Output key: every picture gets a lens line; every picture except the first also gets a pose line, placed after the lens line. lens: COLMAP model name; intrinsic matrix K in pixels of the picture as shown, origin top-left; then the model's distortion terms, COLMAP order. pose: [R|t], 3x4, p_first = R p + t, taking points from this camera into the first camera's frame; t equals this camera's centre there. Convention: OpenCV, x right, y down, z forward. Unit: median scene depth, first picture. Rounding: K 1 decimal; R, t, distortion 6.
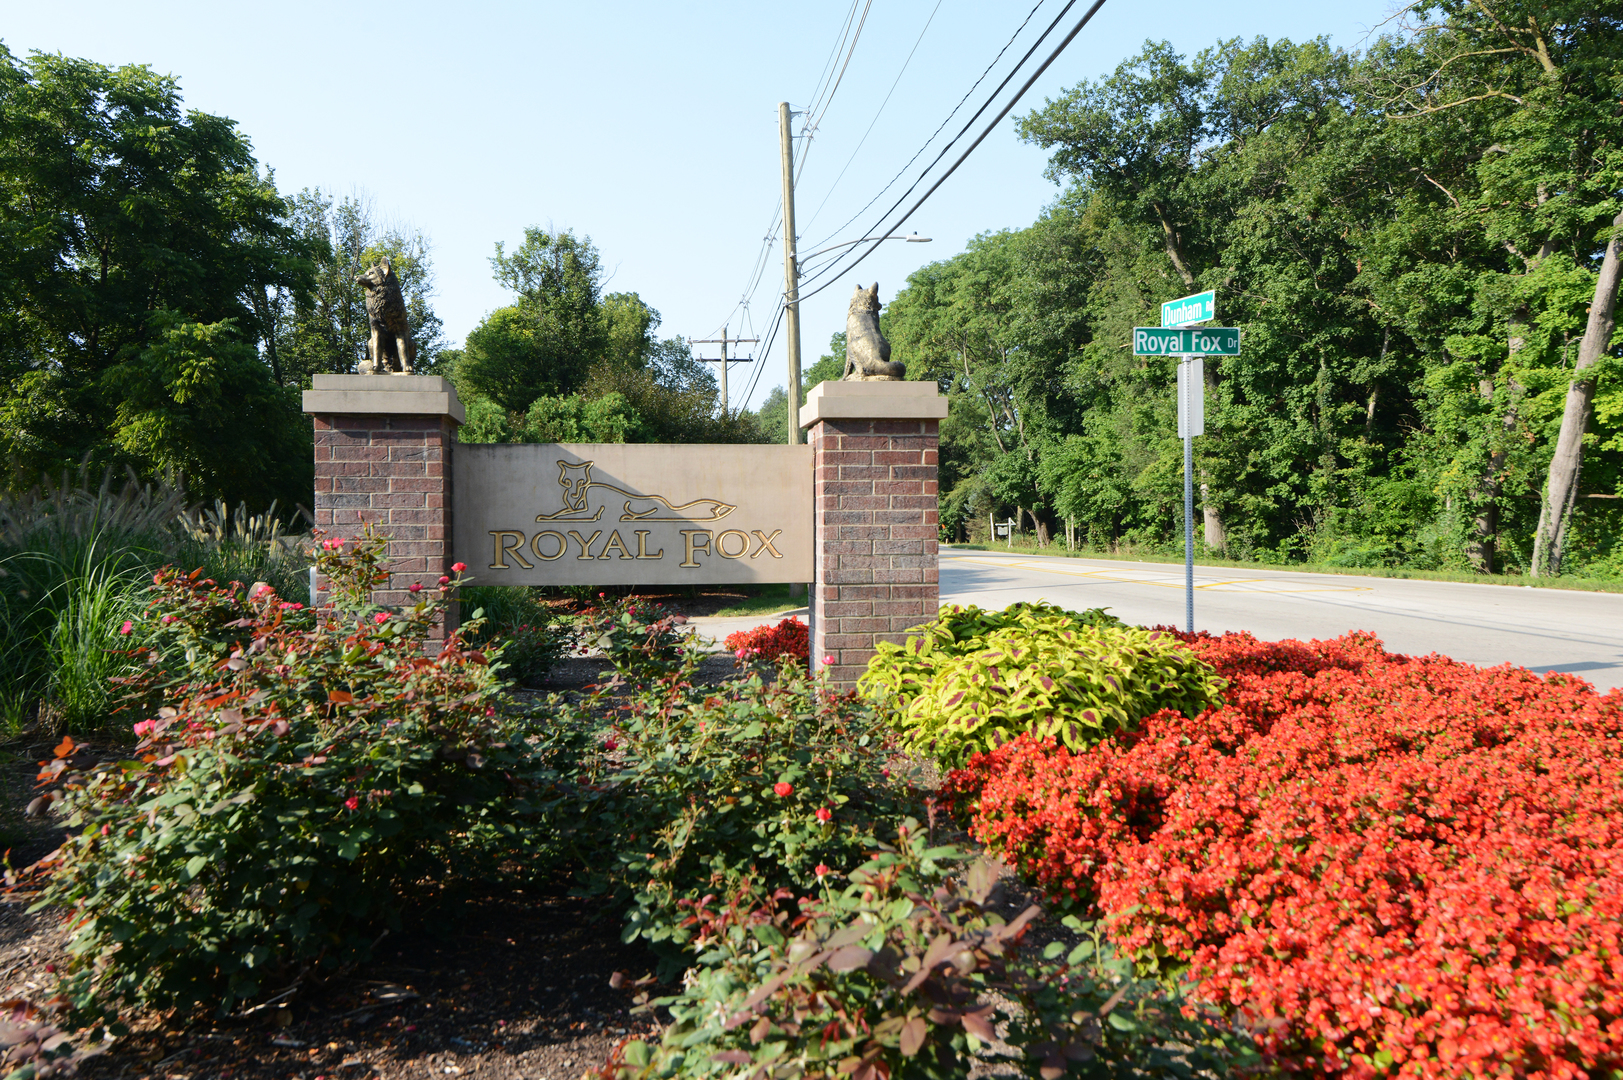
lens RADIAL K [[1257.0, 0, 843.9], [0, 1257.0, 543.2], [0, 0, 1]] dist [0.000566, -0.000833]
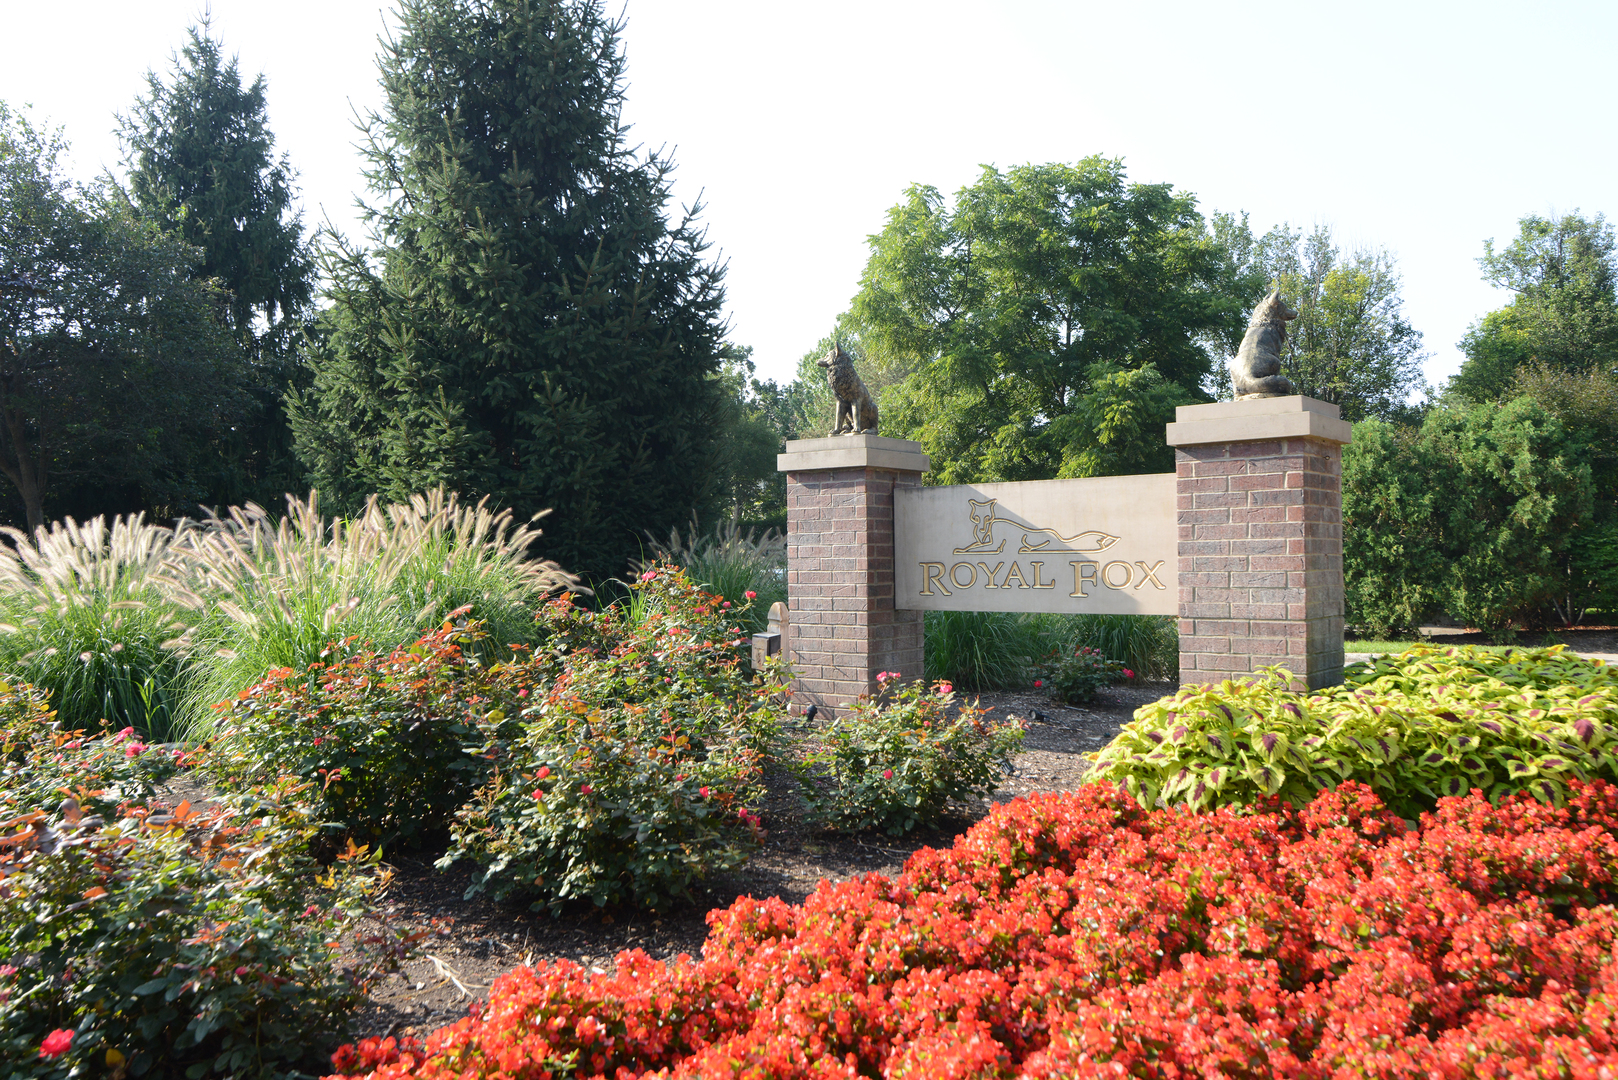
lens RADIAL K [[1253.2, 0, 841.3], [0, 1253.2, 543.2], [0, 0, 1]] dist [0.000566, -0.000833]
pose [[0.678769, -0.010511, -0.734276, 0.139911], [-0.000574, 0.999890, -0.014844, -0.002711], [0.734351, 0.010497, 0.678688, 0.043130]]
